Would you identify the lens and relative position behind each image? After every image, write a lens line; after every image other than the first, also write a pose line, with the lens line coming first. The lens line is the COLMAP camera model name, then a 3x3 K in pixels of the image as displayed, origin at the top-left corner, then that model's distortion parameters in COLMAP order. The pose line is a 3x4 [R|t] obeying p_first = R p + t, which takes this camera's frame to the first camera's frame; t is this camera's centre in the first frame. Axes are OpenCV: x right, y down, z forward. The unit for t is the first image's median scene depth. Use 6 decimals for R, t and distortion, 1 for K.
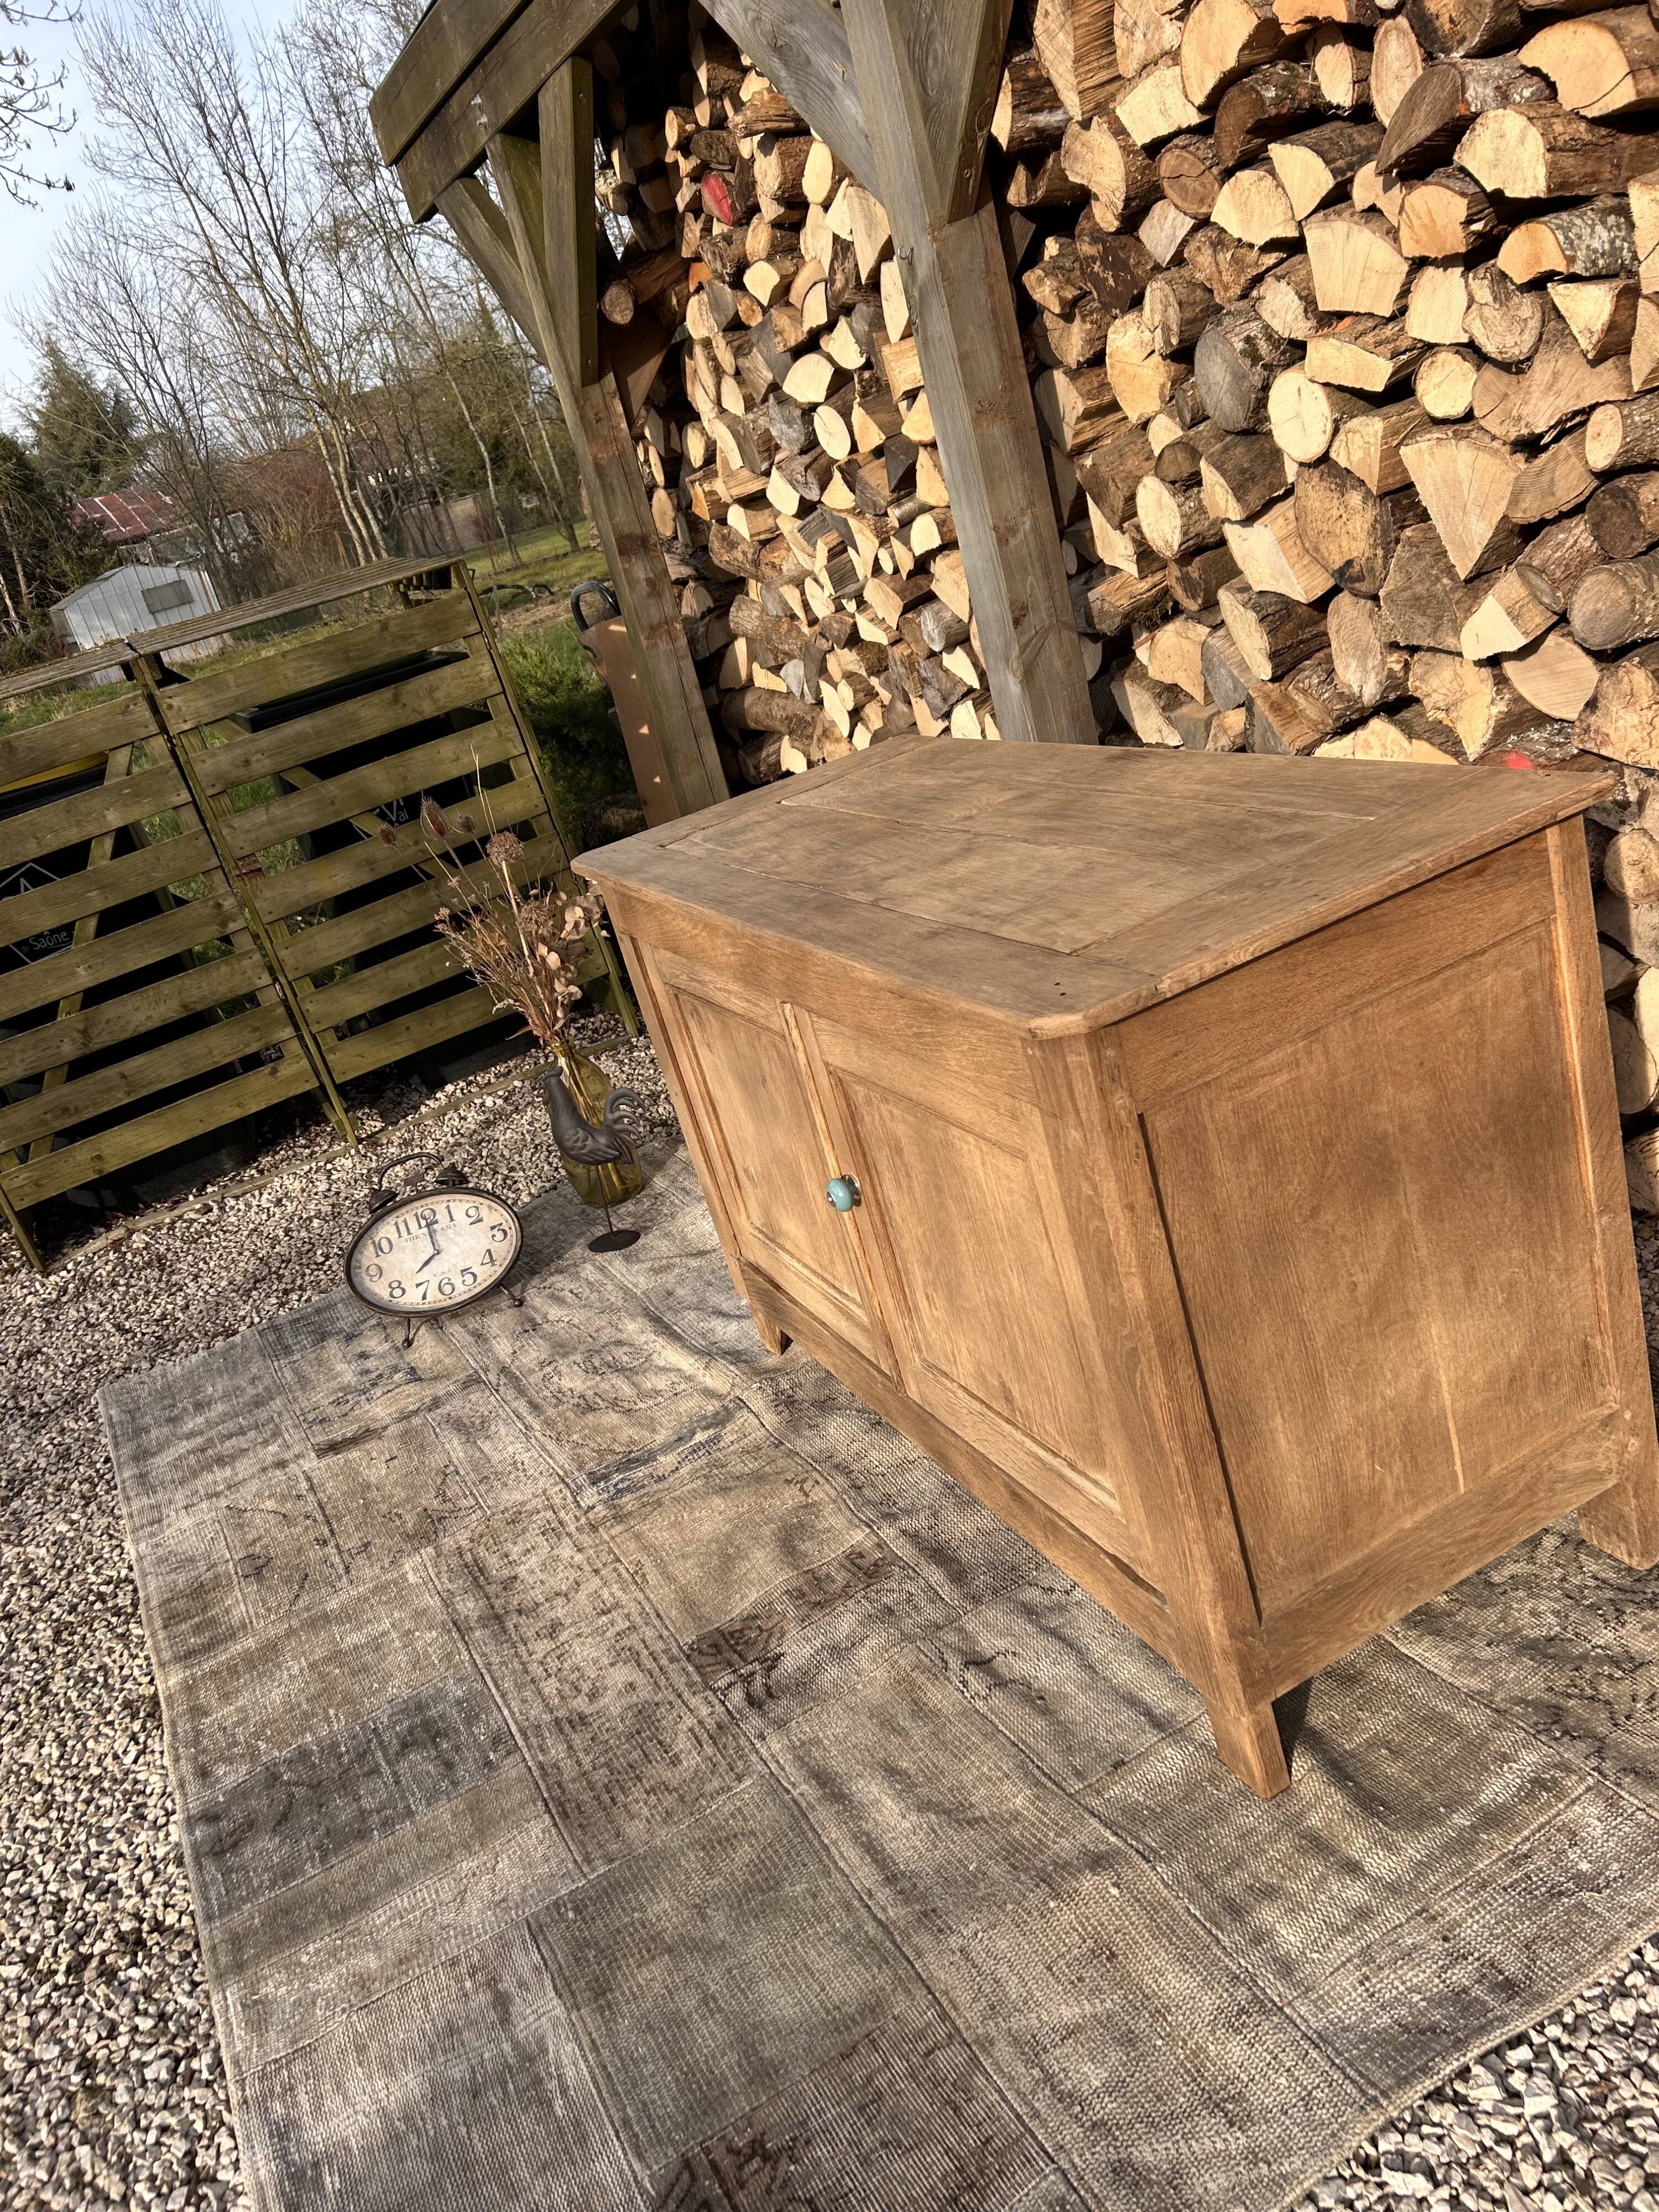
lens RADIAL K [[1665.6, 0, 831.7], [0, 1665.6, 1114.5], [0, 0, 1]] dist [0.042969, -0.044929]
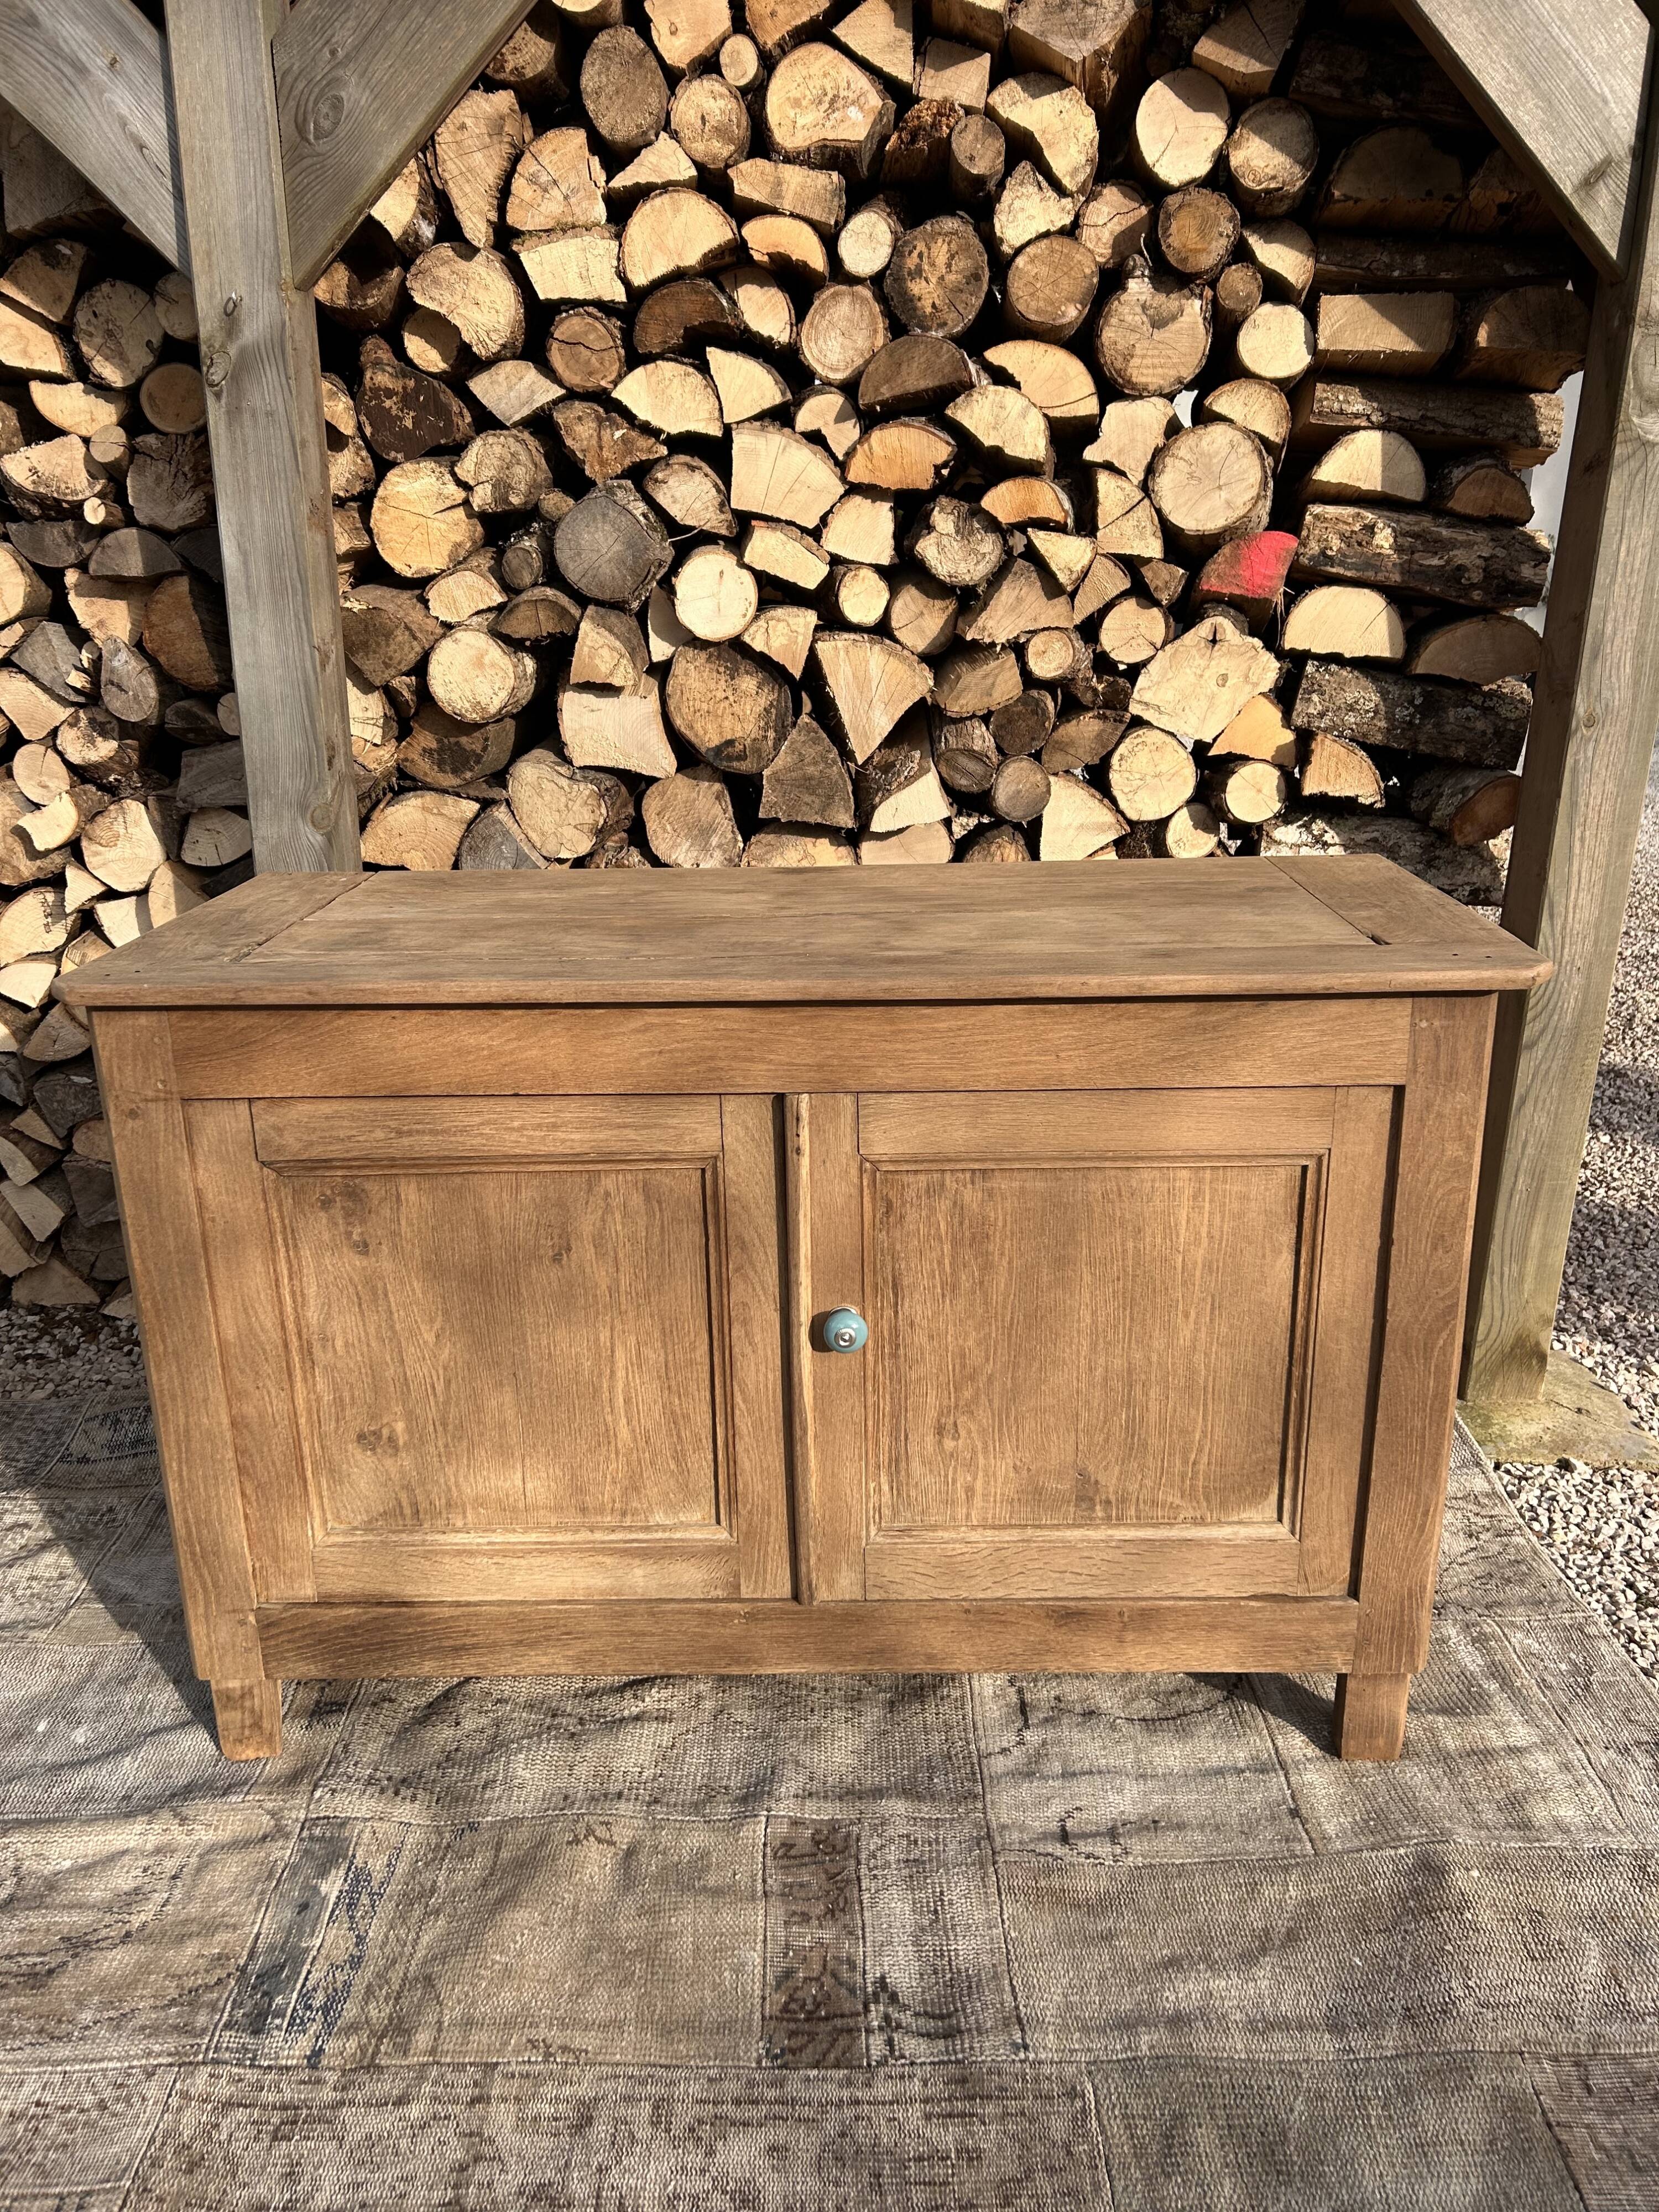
lens RADIAL K [[1668.4, 0, 825.3], [0, 1668.4, 1115.6], [0, 0, 1]] dist [0.040835, -0.041906]
pose [[0.447133, -0.020723, 0.894228, -0.632081], [0.236332, 0.966942, -0.095763, 0.019184], [-0.862682, 0.254153, 0.437249, 0.548337]]
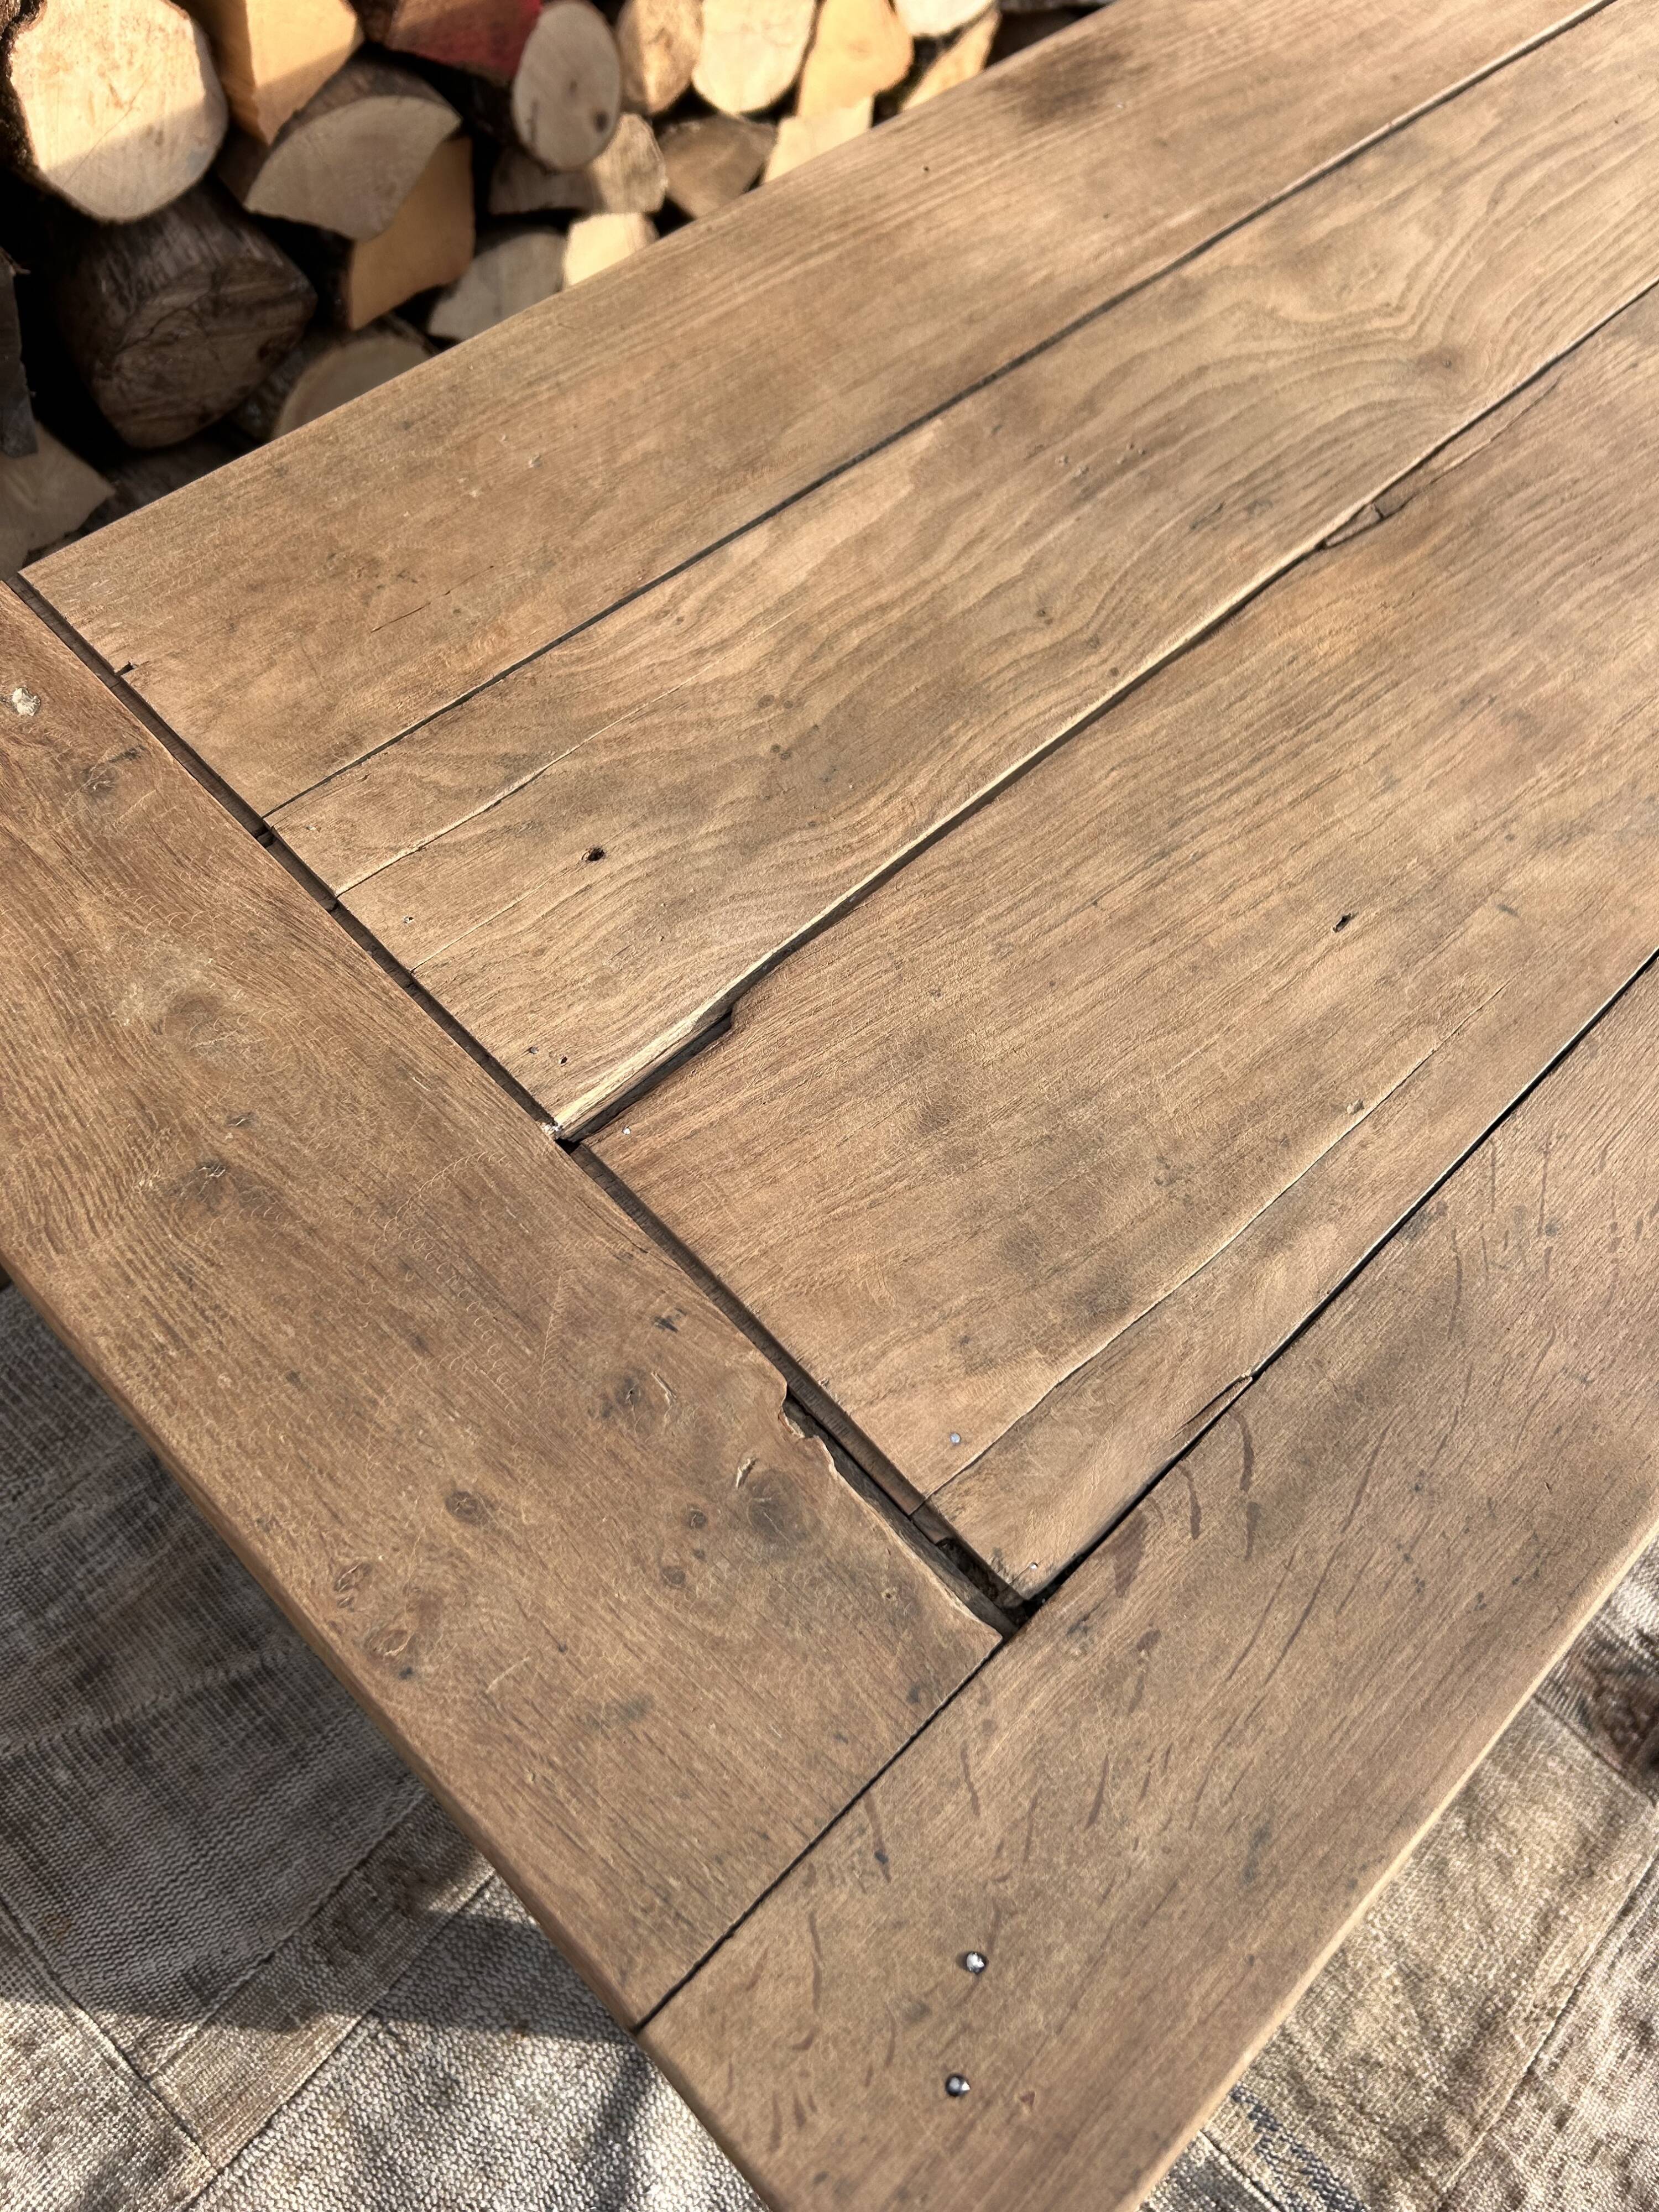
lens RADIAL K [[1681.0, 0, 846.5], [0, 1681.0, 1114.4], [0, 0, 1]] dist [0.038040, -0.057117]
pose [[-0.336918, -0.690756, 0.639798, -0.188713], [0.345340, 0.541507, 0.766492, -0.362539], [-0.875915, 0.479193, 0.056103, 1.035829]]
